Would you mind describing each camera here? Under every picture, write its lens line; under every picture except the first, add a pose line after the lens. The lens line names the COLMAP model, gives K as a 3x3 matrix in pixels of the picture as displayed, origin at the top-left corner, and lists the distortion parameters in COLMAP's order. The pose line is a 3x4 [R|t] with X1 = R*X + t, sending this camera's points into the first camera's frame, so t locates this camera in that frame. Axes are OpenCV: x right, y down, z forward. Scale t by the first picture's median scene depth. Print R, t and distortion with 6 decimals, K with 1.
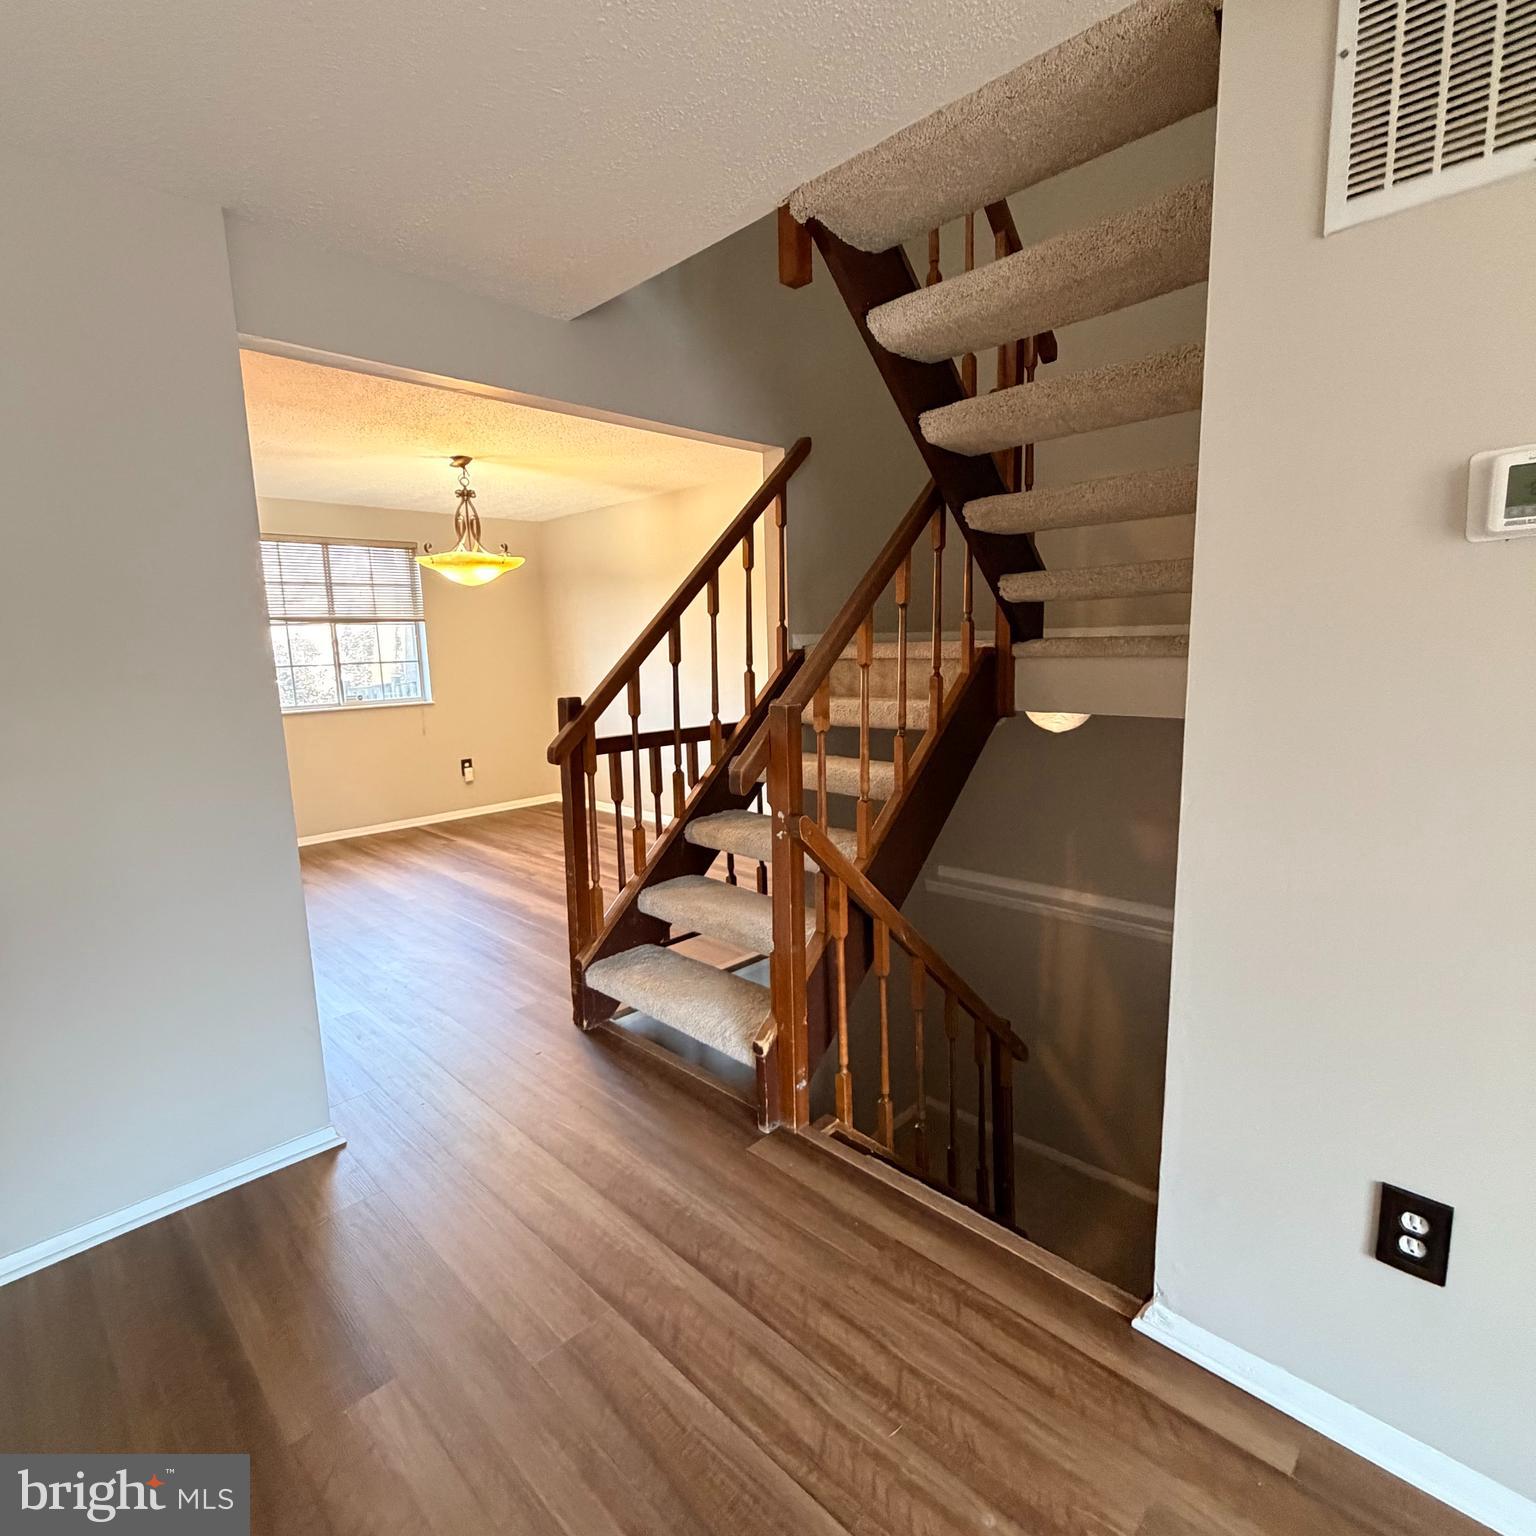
lens RADIAL K [[819.0, 0, 768.0], [0, 819.0, 768.0], [0, 0, 1]] dist [0.002913, -0.000151]
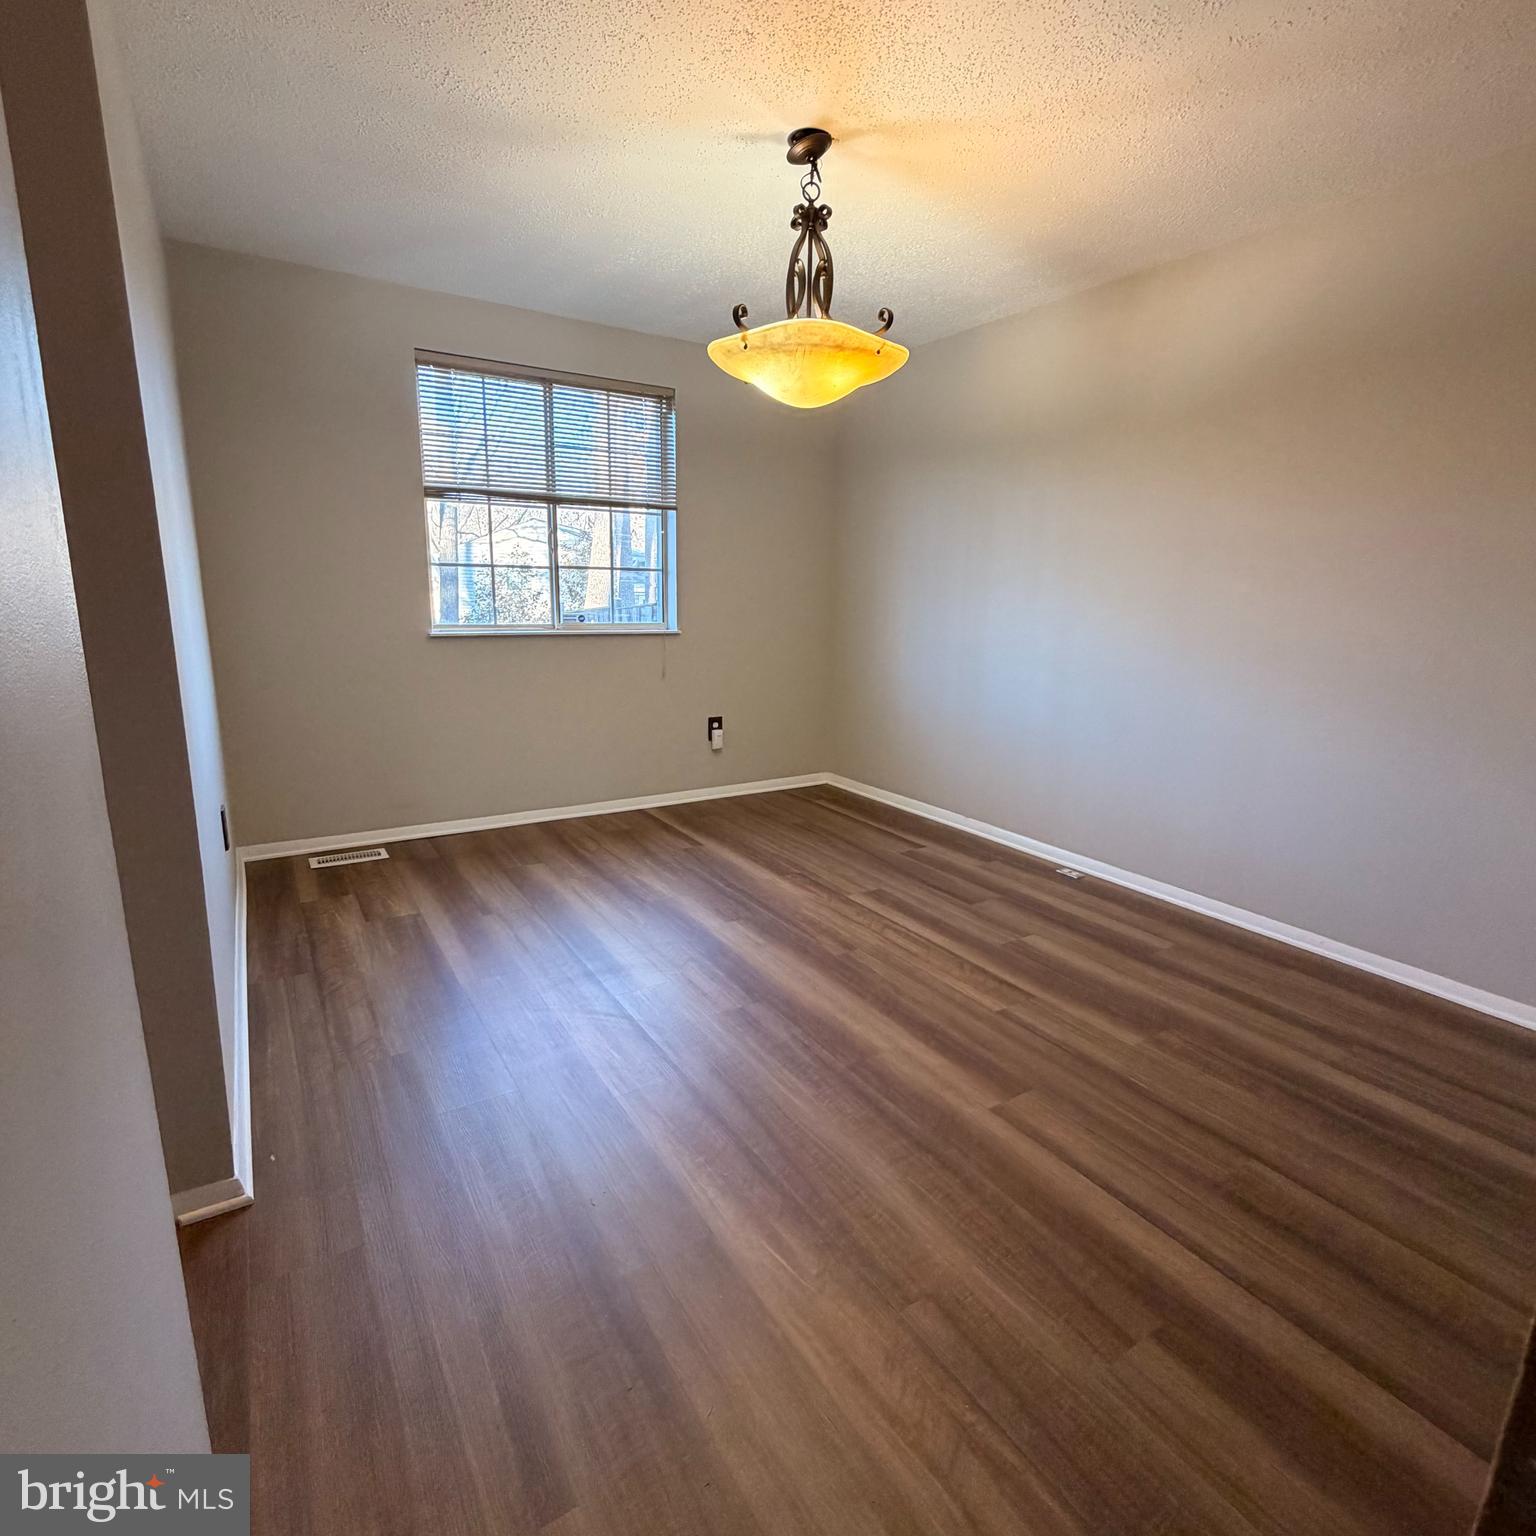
lens RADIAL K [[819.0, 0, 768.0], [0, 819.0, 768.0], [0, 0, 1]] dist [0.002913, -0.000151]
pose [[0.973515, 0.092879, -0.208909, -0.218730], [-0.078932, 0.994118, 0.074156, -0.028320], [0.214568, -0.055702, 0.975119, 0.410583]]
